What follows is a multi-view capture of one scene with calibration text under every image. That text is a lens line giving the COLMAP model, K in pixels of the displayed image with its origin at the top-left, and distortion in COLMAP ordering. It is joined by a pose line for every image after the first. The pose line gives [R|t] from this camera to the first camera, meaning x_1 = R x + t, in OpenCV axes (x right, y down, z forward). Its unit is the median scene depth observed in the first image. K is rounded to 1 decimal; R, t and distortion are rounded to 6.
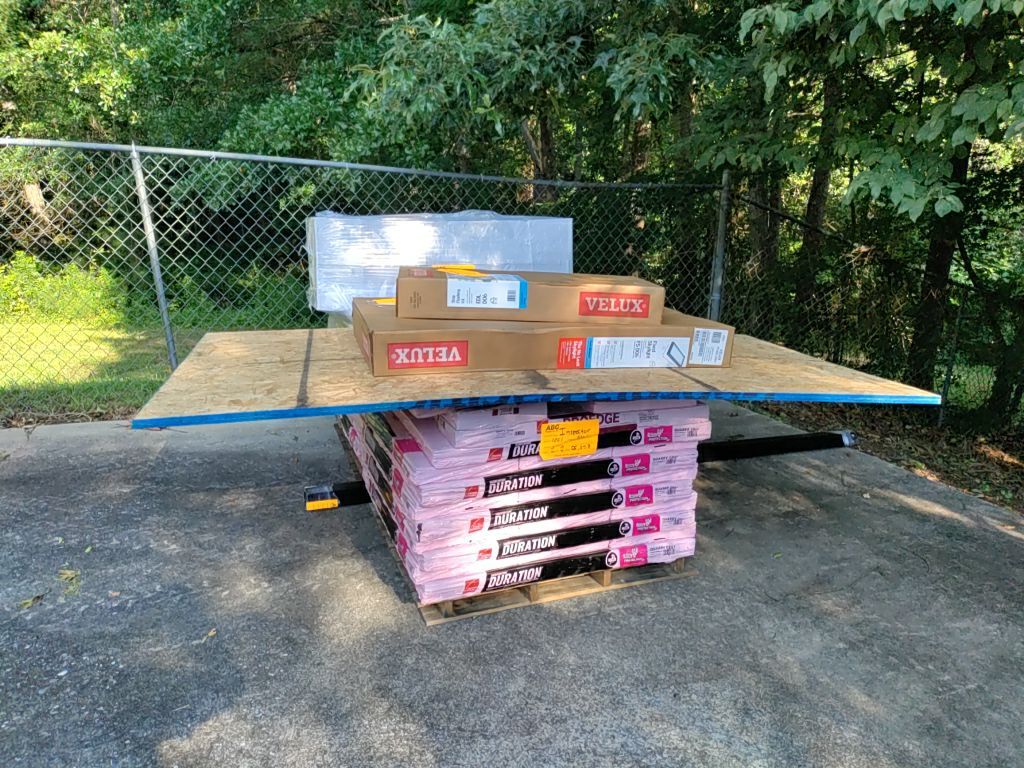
lens RADIAL K [[751.7, 0, 510.3], [0, 751.7, 374.9], [0, 0, 1]] dist [0.031980, -0.036416]
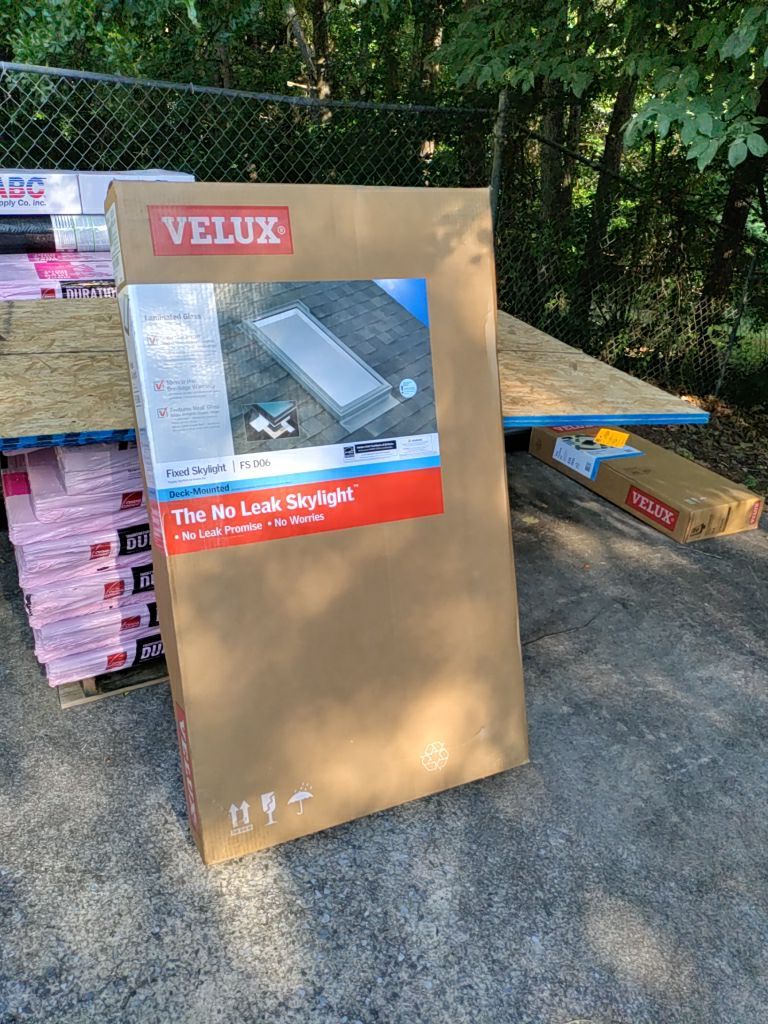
lens RADIAL K [[751.7, 0, 384.0], [0, 751.7, 506.9], [0, 0, 1]] dist [0.031980, -0.036416]
pose [[0.994874, -0.019183, 0.099281, 0.150412], [-0.005296, 0.970608, 0.240606, -0.065807], [-0.100979, -0.239899, 0.965532, 0.248358]]
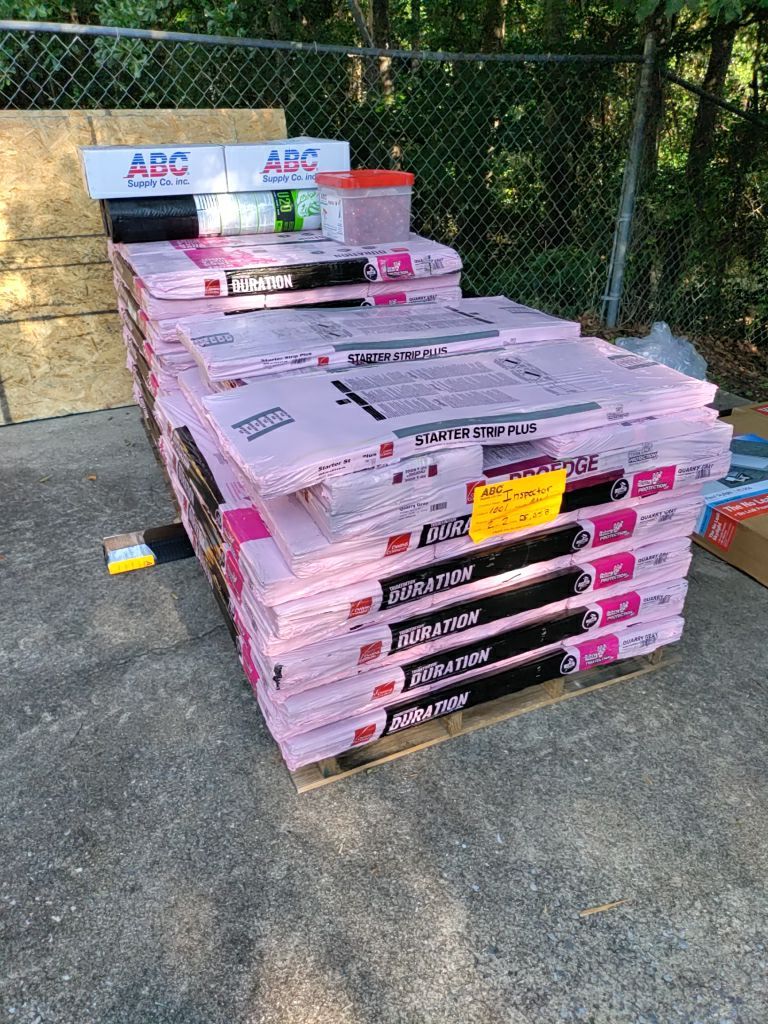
lens RADIAL K [[751.7, 0, 381.8], [0, 751.7, 507.8], [0, 0, 1]] dist [0.031980, -0.036416]
pose [[0.998027, -0.046943, 0.041694, -0.054064], [0.034206, 0.963396, 0.265892, -0.075128], [-0.052649, -0.263941, 0.963101, 0.432035]]
